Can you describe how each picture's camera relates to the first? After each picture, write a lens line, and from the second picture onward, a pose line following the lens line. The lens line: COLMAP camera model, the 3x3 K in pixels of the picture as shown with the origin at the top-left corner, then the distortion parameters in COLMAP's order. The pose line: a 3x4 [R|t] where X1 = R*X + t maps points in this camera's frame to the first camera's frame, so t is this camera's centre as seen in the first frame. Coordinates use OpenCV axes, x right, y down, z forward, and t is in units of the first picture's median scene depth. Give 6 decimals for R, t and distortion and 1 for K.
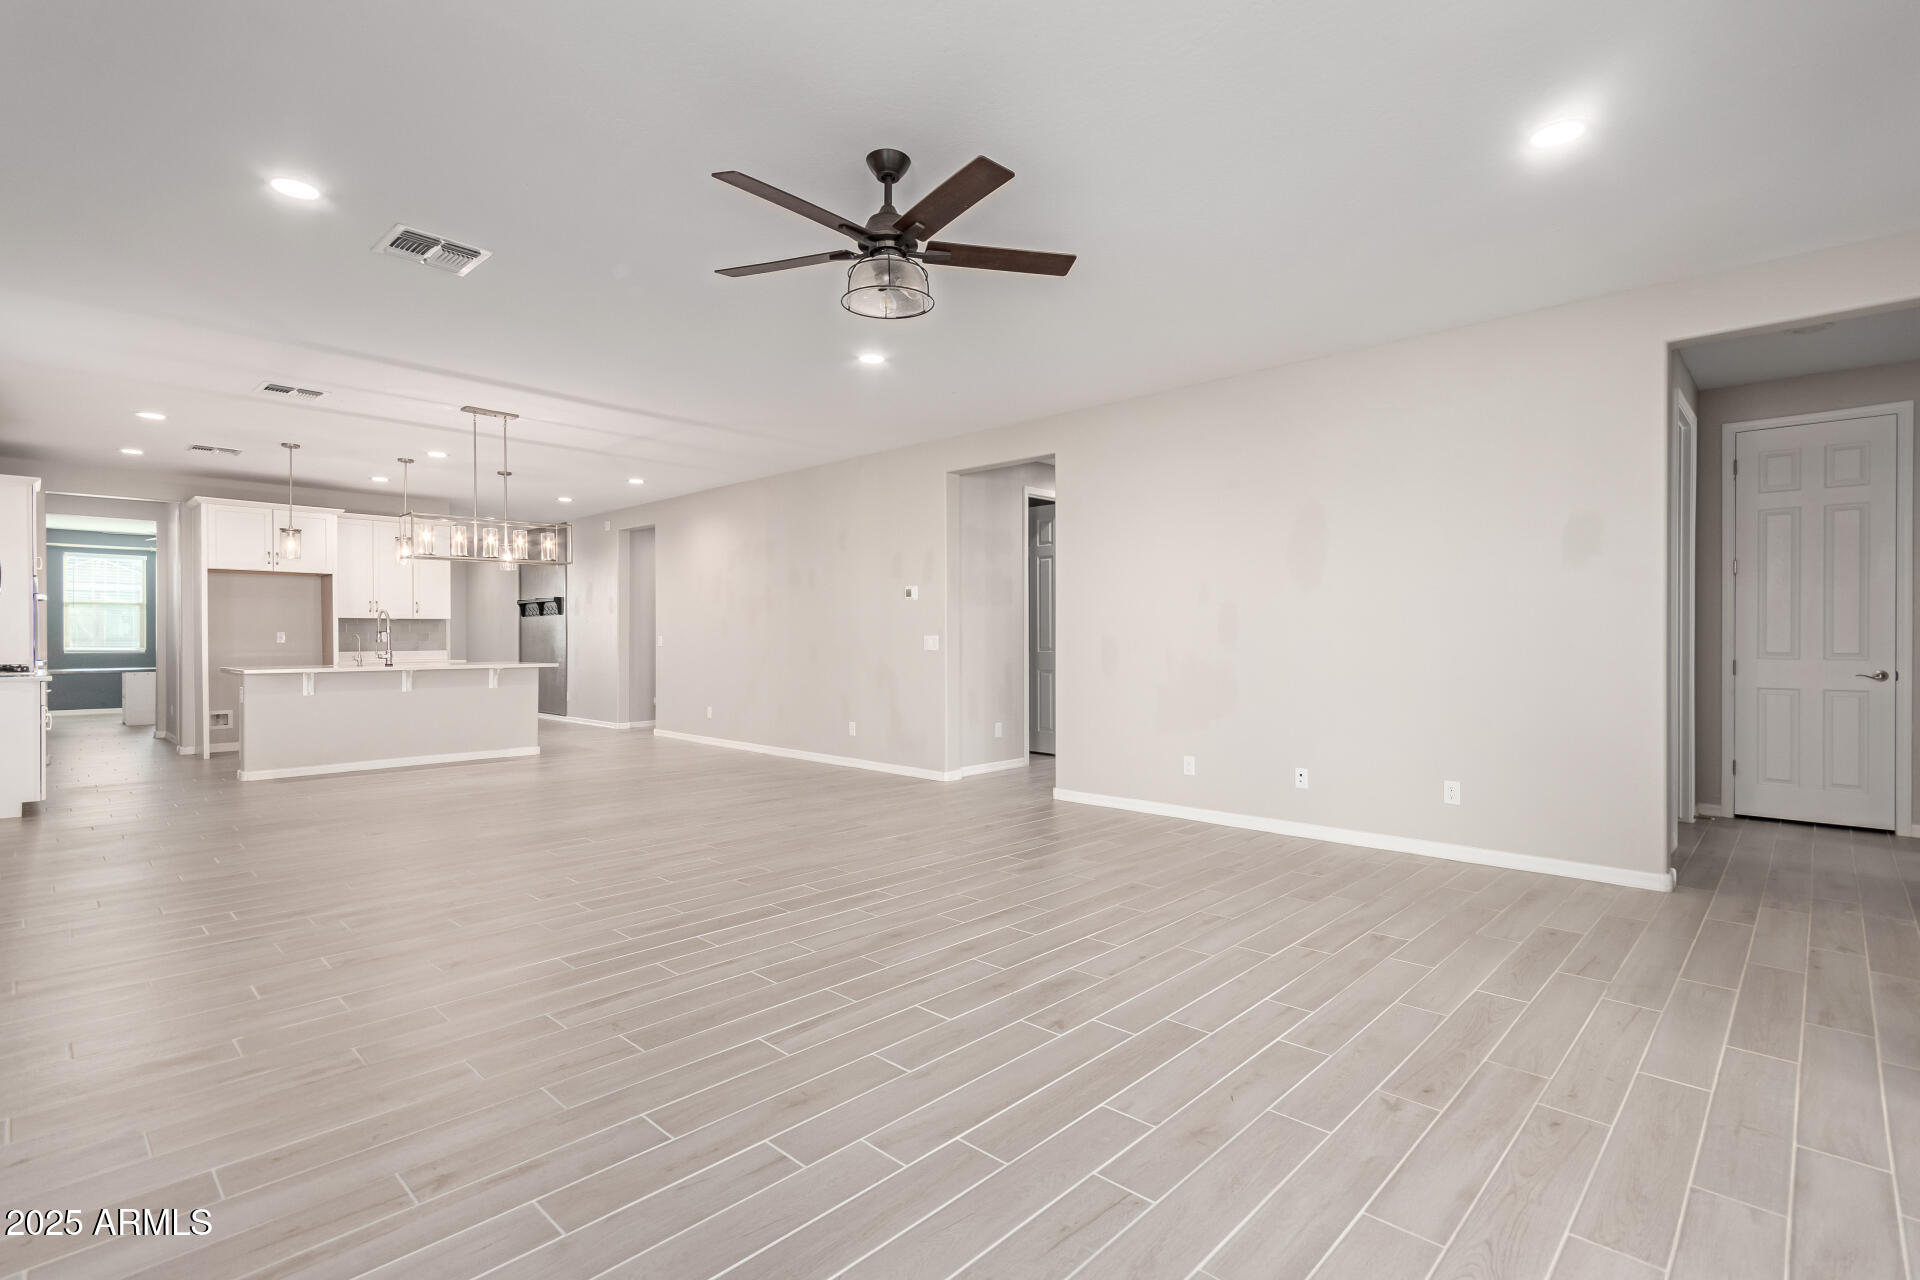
lens RADIAL K [[897.7, 0, 954.7], [0, 897.7, 641.1], [0, 0, 1]] dist [0.001324, 0.000880]
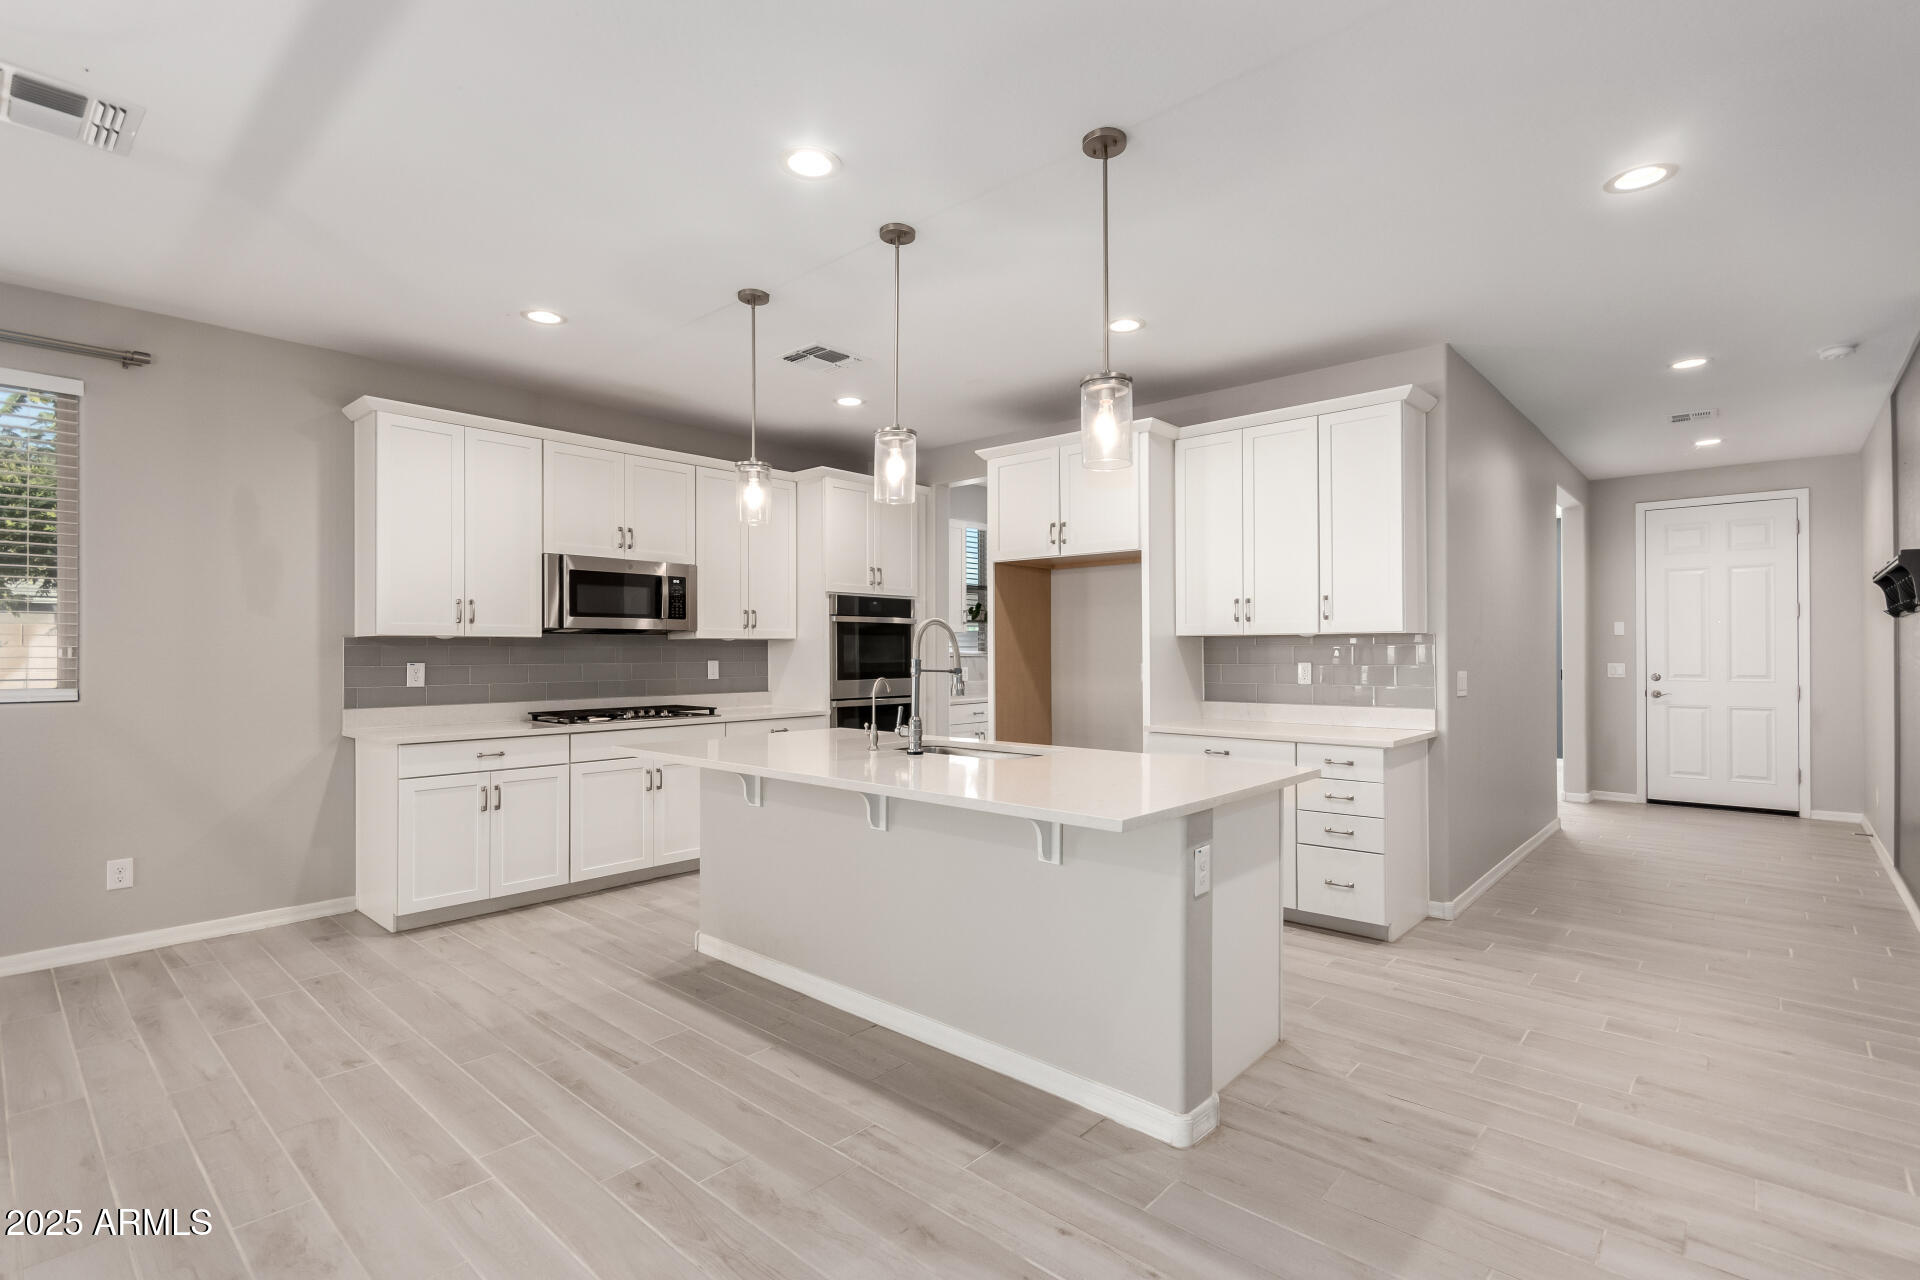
lens RADIAL K [[882.8, 0, 949.9], [0, 882.8, 646.5], [0, 0, 1]] dist [0.003938, -0.000177]
pose [[0.041590, -0.005642, -0.999119, -0.209377], [-0.002524, 0.999980, -0.005752, -0.017863], [0.999132, 0.002761, 0.041575, 0.908150]]
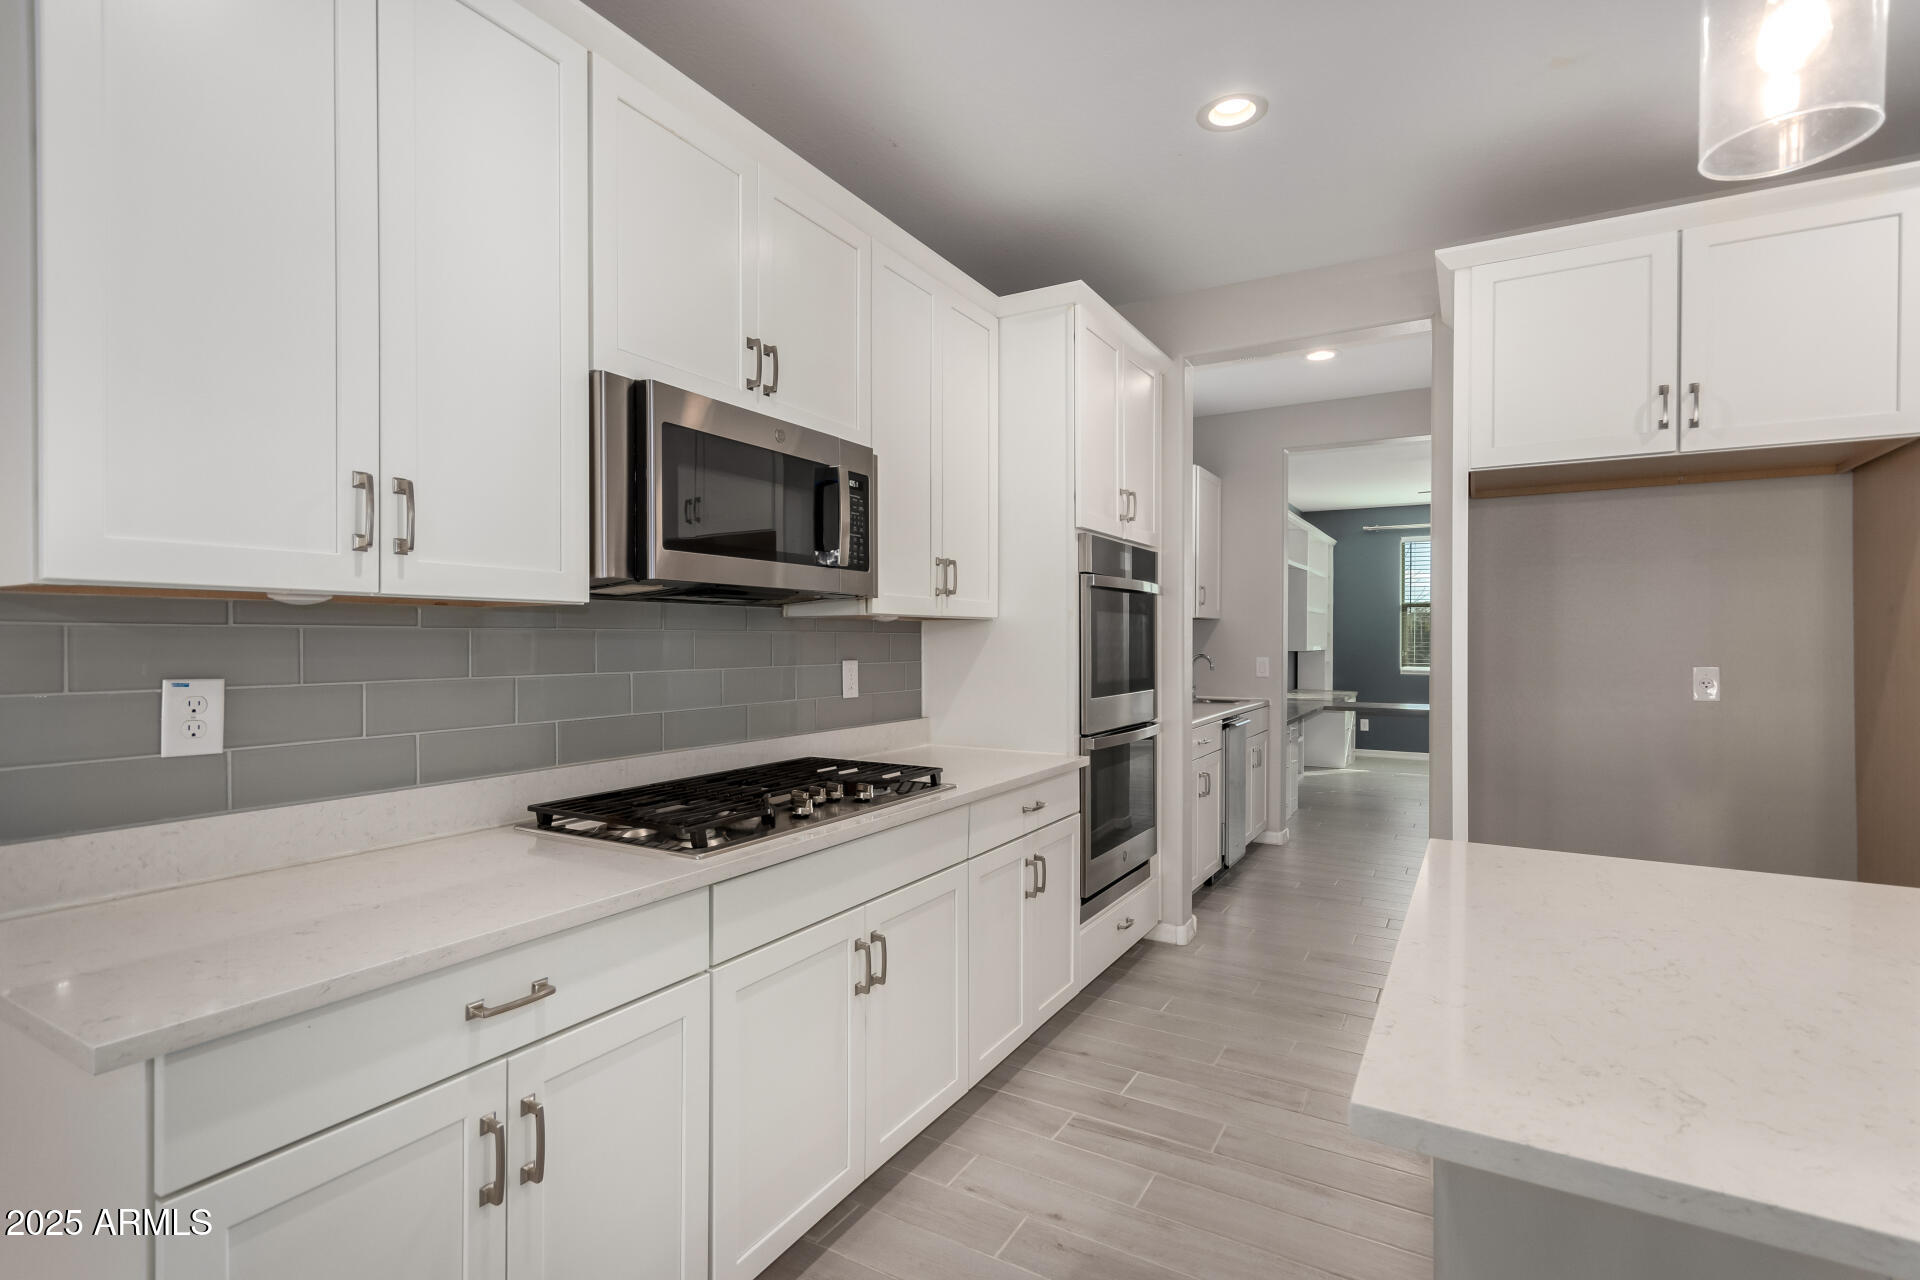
lens RADIAL K [[908.9, 0, 952.5], [0, 908.9, 644.5], [0, 0, 1]] dist [0.003593, 0.000520]
pose [[0.237965, 0.005816, -0.971256, -0.538309], [-0.006010, 0.999972, 0.004516, -0.018464], [0.971255, 0.004763, 0.237993, 0.716062]]
